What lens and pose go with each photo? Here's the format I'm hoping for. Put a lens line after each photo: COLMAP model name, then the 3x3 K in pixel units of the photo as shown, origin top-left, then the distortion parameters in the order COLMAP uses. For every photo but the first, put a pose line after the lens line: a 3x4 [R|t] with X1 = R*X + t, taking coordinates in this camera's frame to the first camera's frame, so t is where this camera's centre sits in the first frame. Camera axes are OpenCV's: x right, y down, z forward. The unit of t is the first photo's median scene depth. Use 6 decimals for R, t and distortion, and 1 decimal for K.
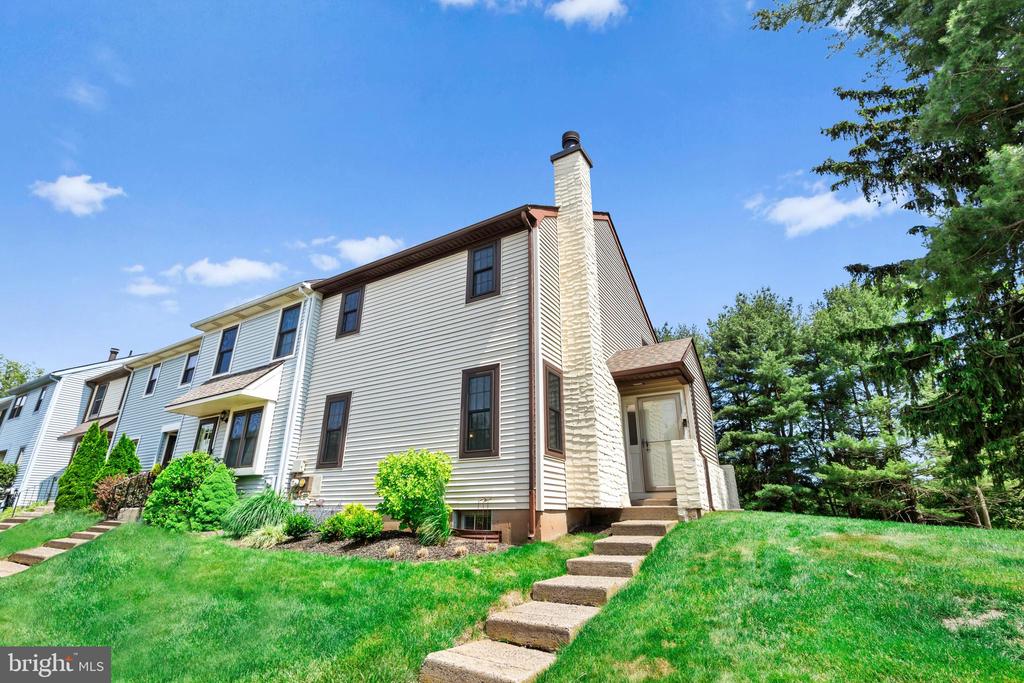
lens RADIAL K [[463.6, 0, 510.2], [0, 463.6, 334.6], [0, 0, 1]] dist [-0.001445, 0.000292]
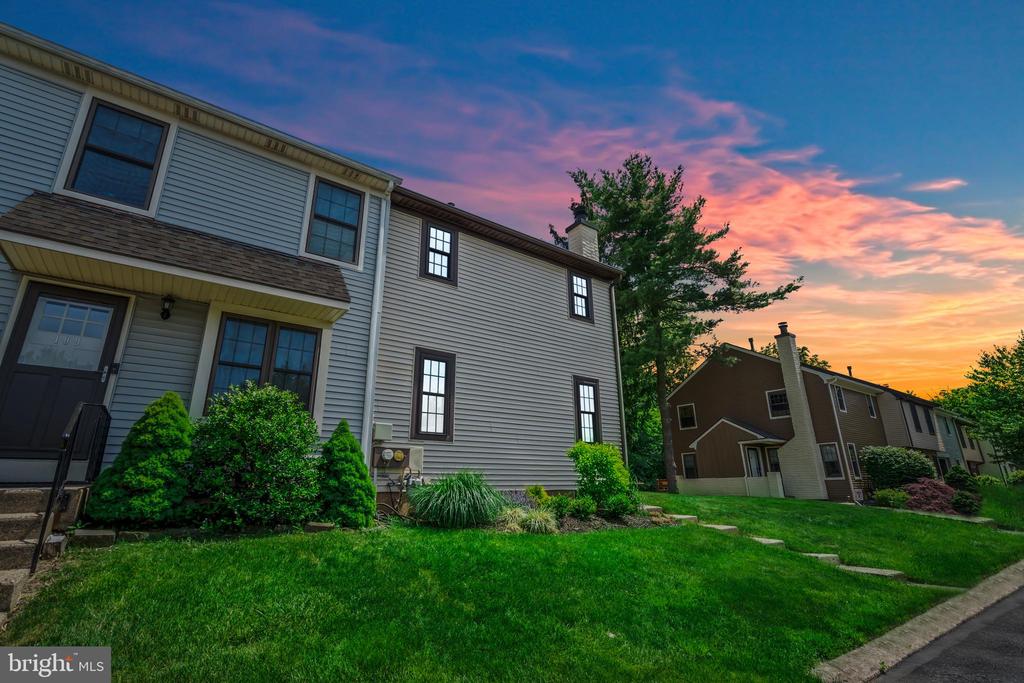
lens RADIAL K [[463.6, 0, 510.2], [0, 463.6, 334.6], [0, 0, 1]] dist [-0.001445, 0.000292]
pose [[0.377665, 0.283029, 0.881626, -1.069832], [-0.331933, 0.930240, -0.156445, 0.188540], [-0.864401, -0.233557, 0.445266, 0.534687]]
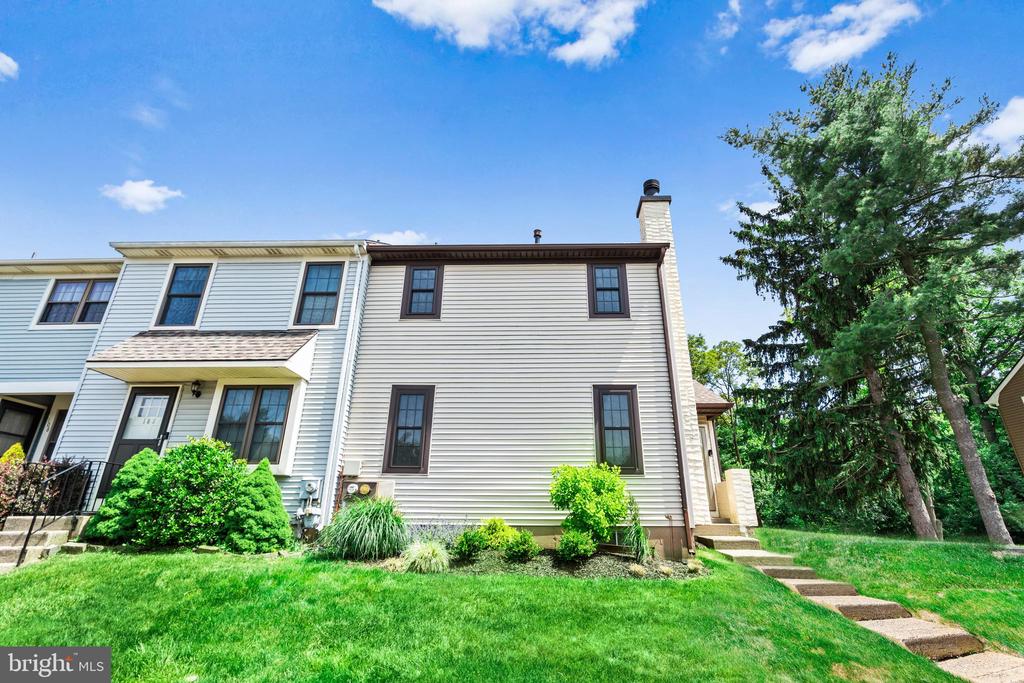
lens RADIAL K [[470.8, 0, 517.0], [0, 470.8, 334.7], [0, 0, 1]] dist [0.001185, 0.000051]
pose [[0.867253, 0.192877, 0.458989, -0.632247], [-0.187322, 0.980578, -0.058117, 0.052456], [-0.461284, -0.035576, 0.886539, 0.155407]]
